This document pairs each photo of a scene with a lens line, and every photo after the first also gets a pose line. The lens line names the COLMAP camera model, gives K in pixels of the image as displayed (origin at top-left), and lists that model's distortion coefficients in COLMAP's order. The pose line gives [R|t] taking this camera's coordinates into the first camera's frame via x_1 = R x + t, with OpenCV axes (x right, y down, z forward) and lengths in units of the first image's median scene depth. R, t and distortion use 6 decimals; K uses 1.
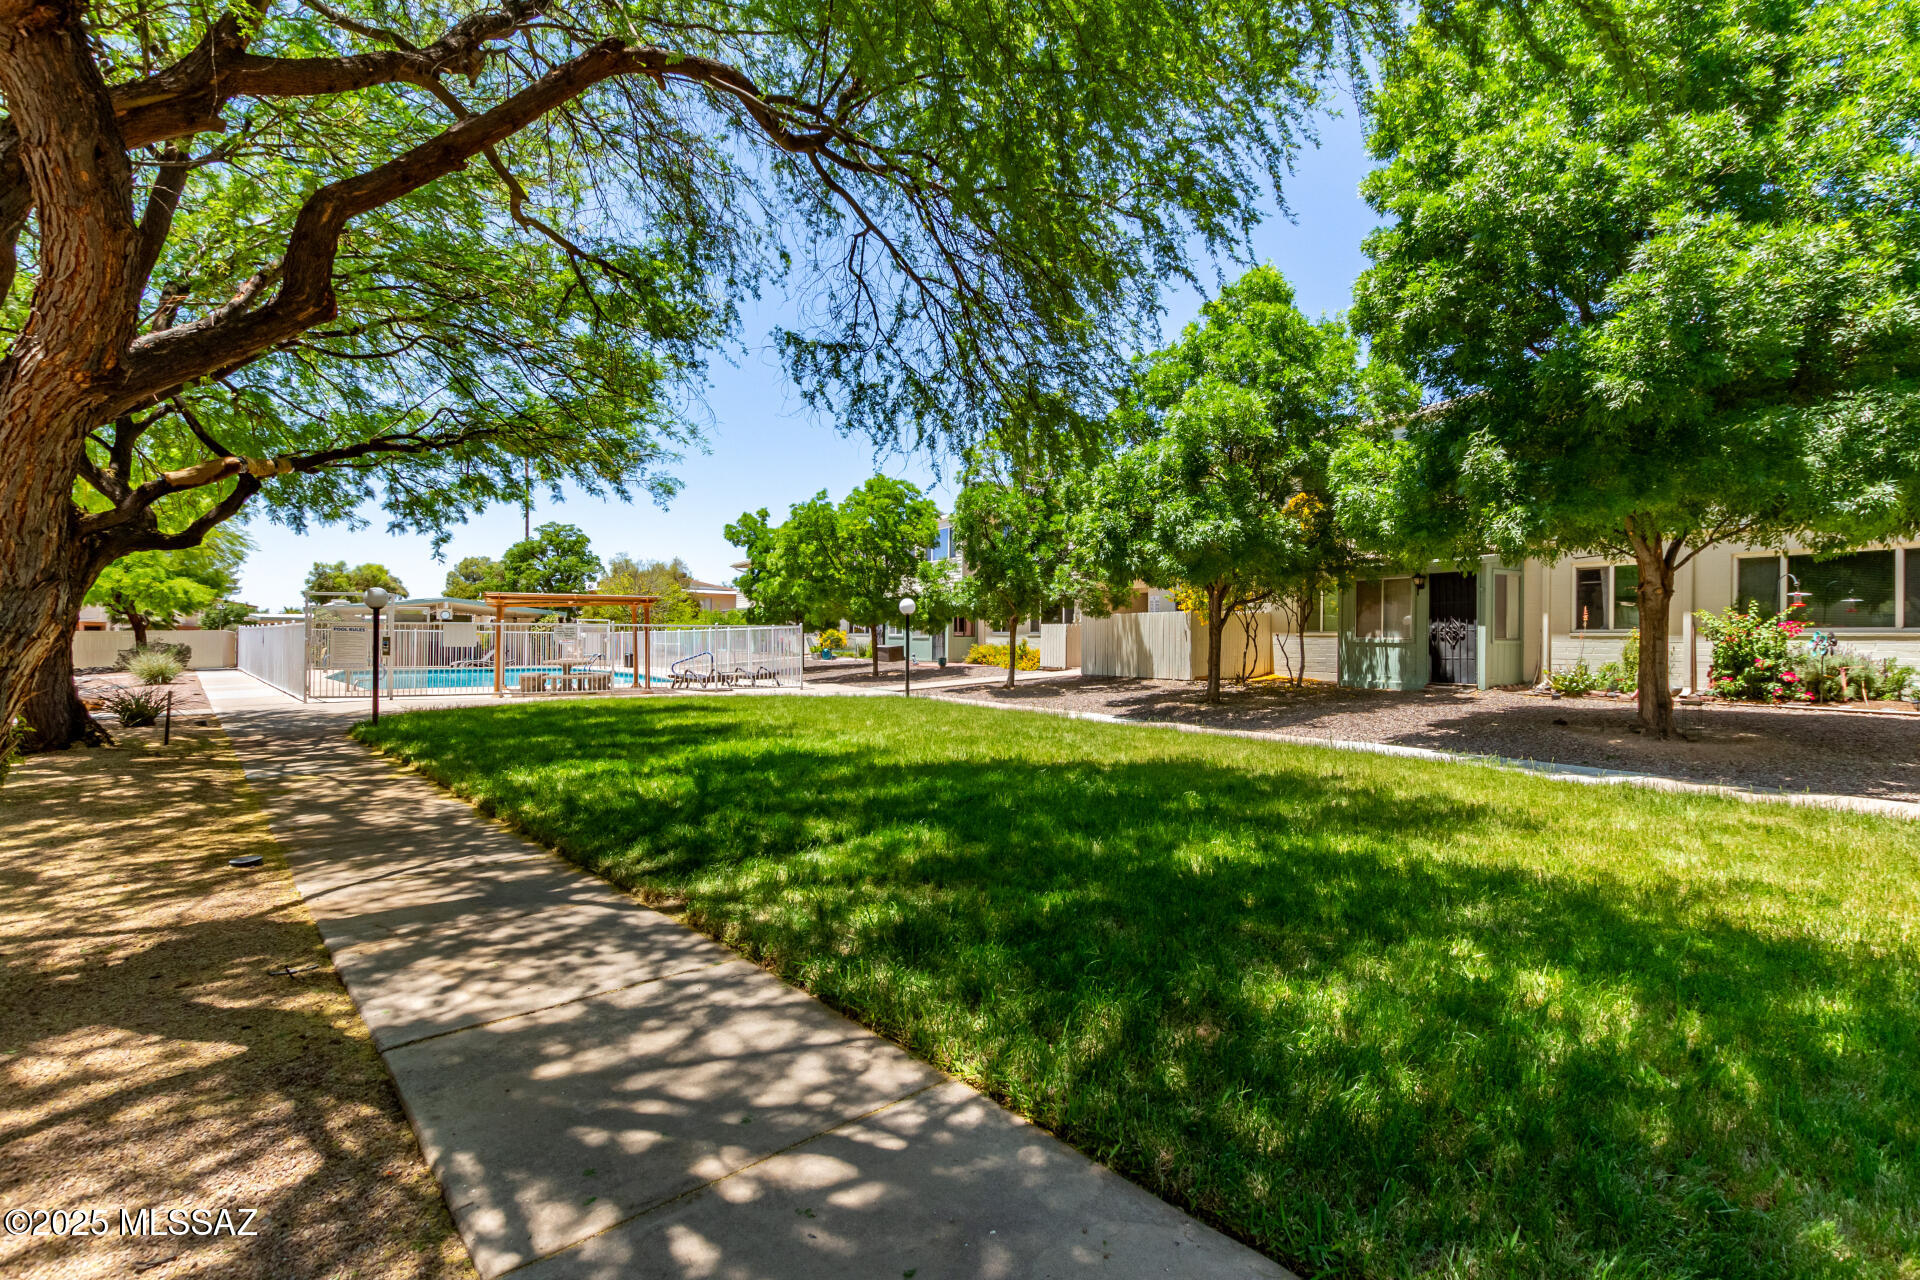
lens RADIAL K [[878.5, 0, 971.0], [0, 878.5, 642.4], [0, 0, 1]] dist [0.017620, -0.009246]
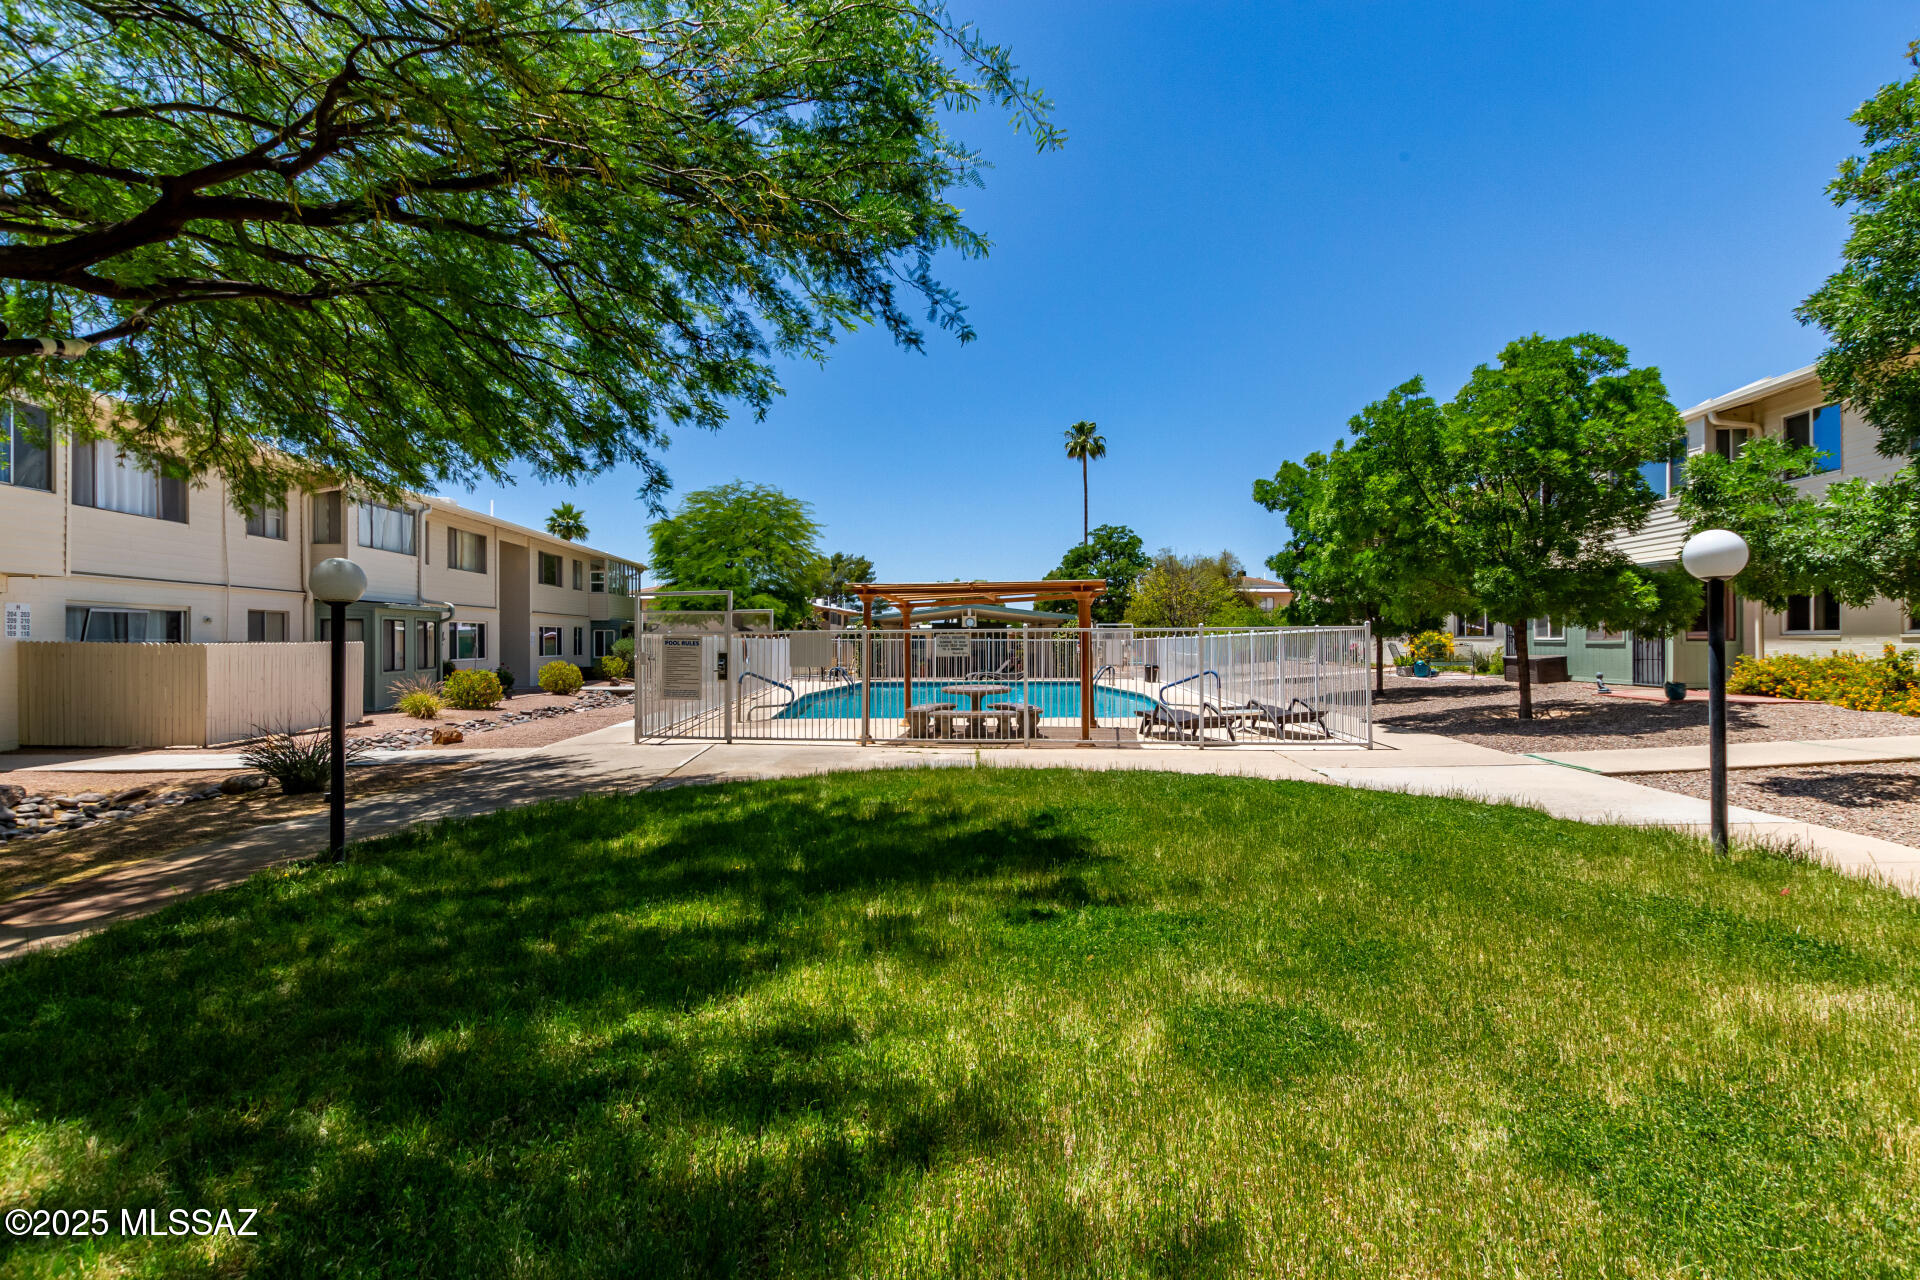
lens RADIAL K [[878.5, 0, 971.0], [0, 878.5, 642.4], [0, 0, 1]] dist [0.017620, -0.009246]
pose [[0.805507, -0.011622, -0.592472, -0.047408], [0.009694, 0.999932, -0.006434, -0.005483], [0.592506, -0.000561, 0.805566, 0.283614]]
